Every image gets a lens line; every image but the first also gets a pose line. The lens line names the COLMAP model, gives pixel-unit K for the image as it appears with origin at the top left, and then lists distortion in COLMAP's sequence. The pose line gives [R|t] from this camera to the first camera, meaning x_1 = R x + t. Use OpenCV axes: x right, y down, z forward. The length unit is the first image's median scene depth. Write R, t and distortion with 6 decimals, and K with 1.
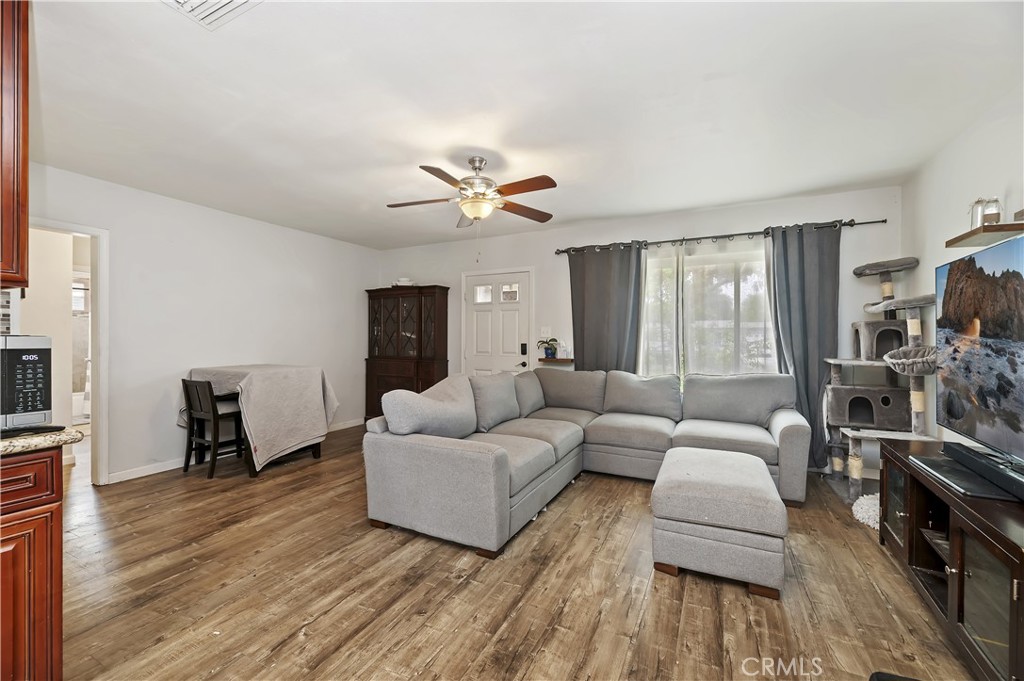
lens RADIAL K [[413.4, 0, 513.0], [0, 413.4, 342.1], [0, 0, 1]] dist [-0.000242, 0.000075]
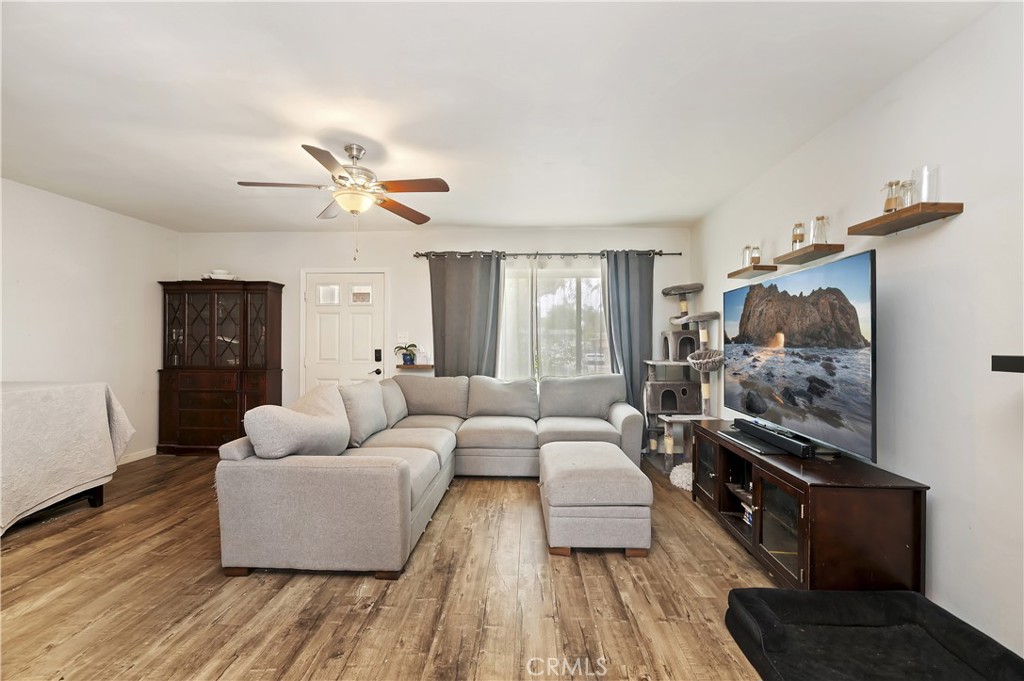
lens RADIAL K [[420.5, 0, 513.1], [0, 420.5, 347.5], [0, 0, 1]] dist [-0.000382, 0.000255]
pose [[0.910711, -0.003303, 0.413031, -0.128466], [0.003621, 0.999993, 0.000013, -0.000304], [-0.413028, 0.001484, 0.910717, 0.013342]]
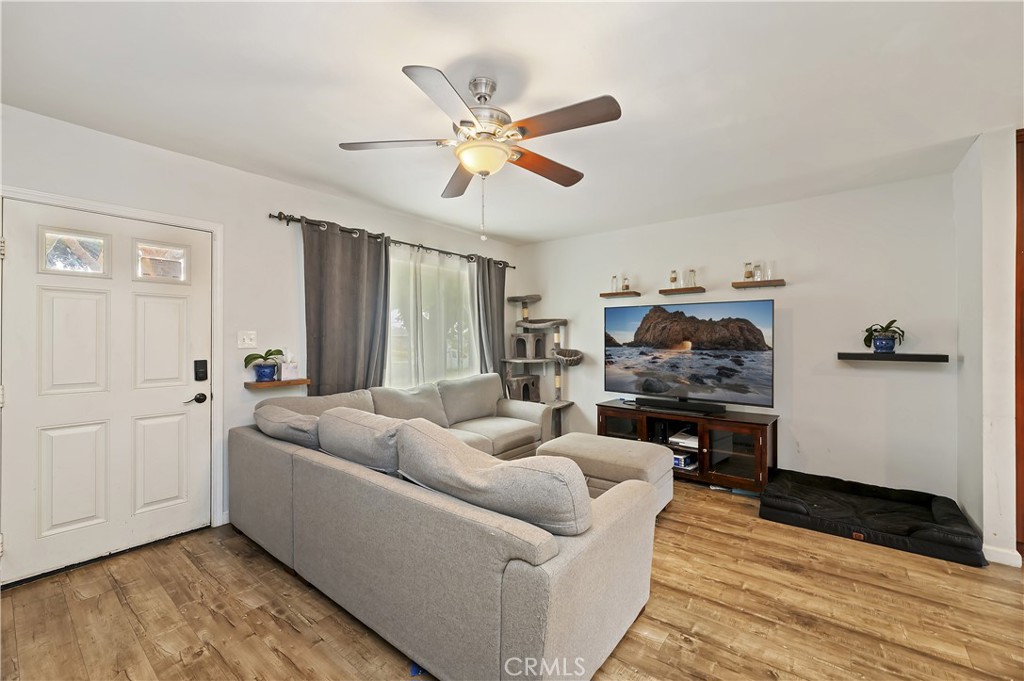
lens RADIAL K [[413.4, 0, 513.0], [0, 413.4, 342.1], [0, 0, 1]] dist [-0.000242, 0.000075]
pose [[0.203598, -0.011681, 0.978985, -0.613867], [0.007132, 0.999920, 0.010448, -0.033820], [-0.979029, 0.004855, 0.203665, 0.702720]]
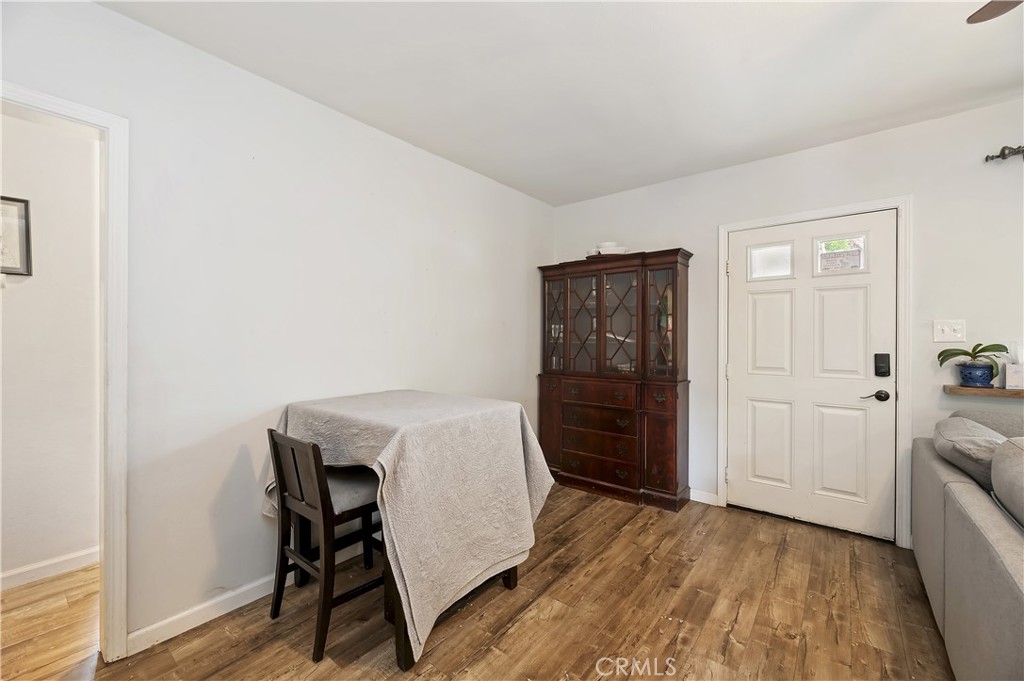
lens RADIAL K [[413.4, 0, 513.0], [0, 413.4, 342.1], [0, 0, 1]] dist [-0.000242, 0.000075]
pose [[0.978976, -0.001606, -0.203969, -0.442550], [0.001371, 0.999998, -0.001293, -0.015567], [0.203971, 0.000986, 0.978976, 0.616516]]
